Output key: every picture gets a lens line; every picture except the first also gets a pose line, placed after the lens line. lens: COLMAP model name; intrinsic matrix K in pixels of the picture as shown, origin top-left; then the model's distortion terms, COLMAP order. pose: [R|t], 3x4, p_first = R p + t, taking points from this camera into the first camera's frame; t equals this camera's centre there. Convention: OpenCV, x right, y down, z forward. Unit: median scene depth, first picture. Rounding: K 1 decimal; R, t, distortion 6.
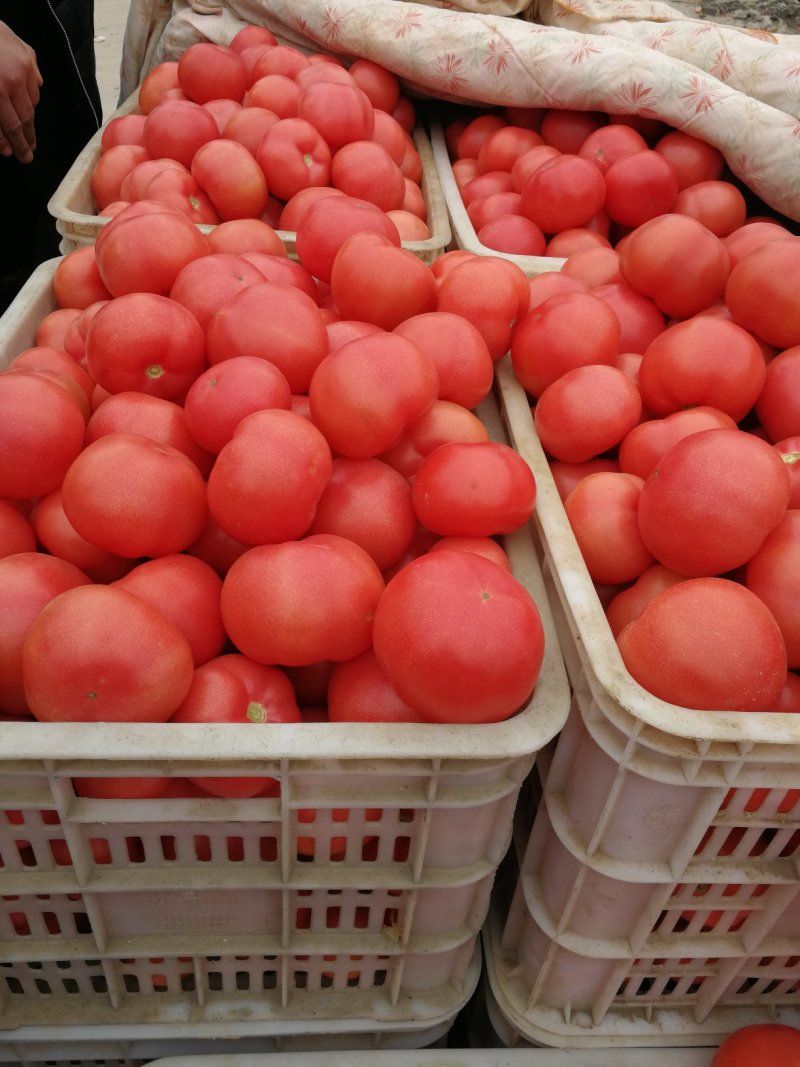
lens RADIAL K [[825.7, 0, 398.1], [0, 825.7, 533.9], [0, 0, 1]] dist [-0.000059, -0.018770]
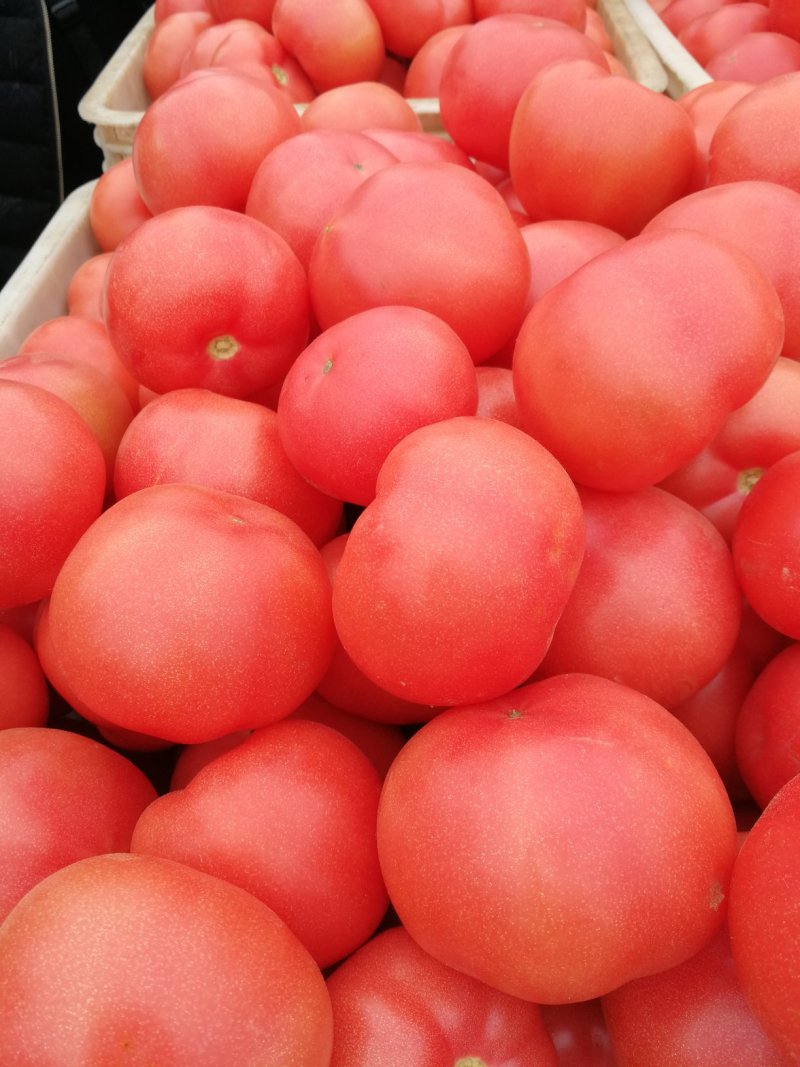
lens RADIAL K [[825.7, 0, 402.2], [0, 825.7, 532.6], [0, 0, 1]] dist [-0.000059, -0.018770]
pose [[0.987068, -0.056617, -0.149971, -0.097210], [0.069702, 0.994069, 0.083479, -0.109655], [0.144355, -0.092853, 0.985160, 0.450001]]
